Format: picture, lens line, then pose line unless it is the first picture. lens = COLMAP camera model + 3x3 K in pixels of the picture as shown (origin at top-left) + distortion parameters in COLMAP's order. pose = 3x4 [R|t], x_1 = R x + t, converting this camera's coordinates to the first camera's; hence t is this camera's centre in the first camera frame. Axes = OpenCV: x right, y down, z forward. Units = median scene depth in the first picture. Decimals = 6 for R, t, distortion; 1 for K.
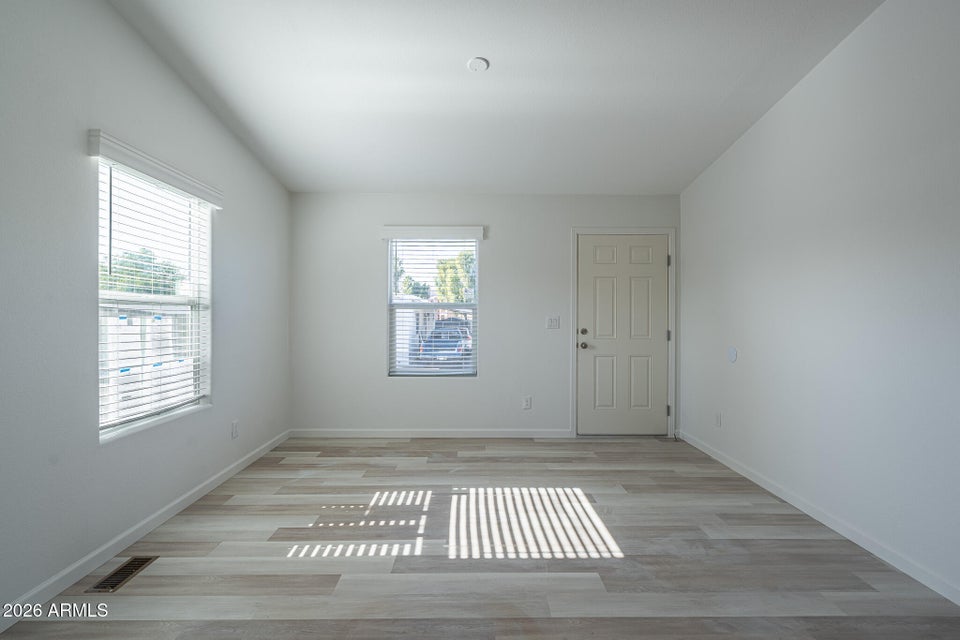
lens RADIAL K [[392.3, 0, 476.2], [0, 392.3, 320.1], [0, 0, 1]] dist [0.001090, 0.000167]
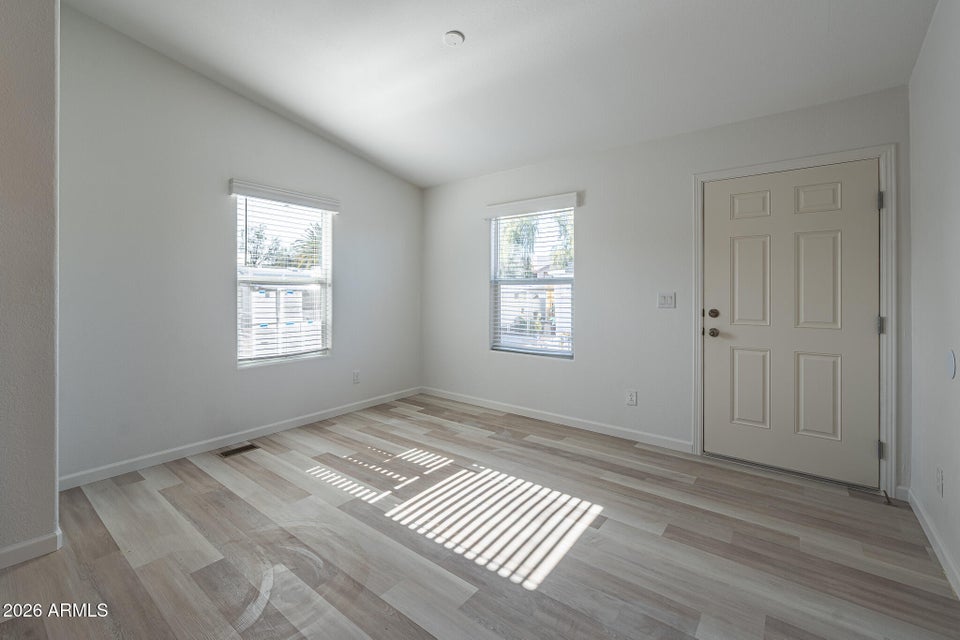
lens RADIAL K [[398.2, 0, 477.6], [0, 398.2, 294.8], [0, 0, 1]] dist [0.003008, 0.000230]
pose [[0.785060, 0.004624, -0.619403, 0.604870], [-0.009173, 0.999949, -0.004161, 0.002764], [0.619352, 0.008949, 0.785062, 0.218900]]
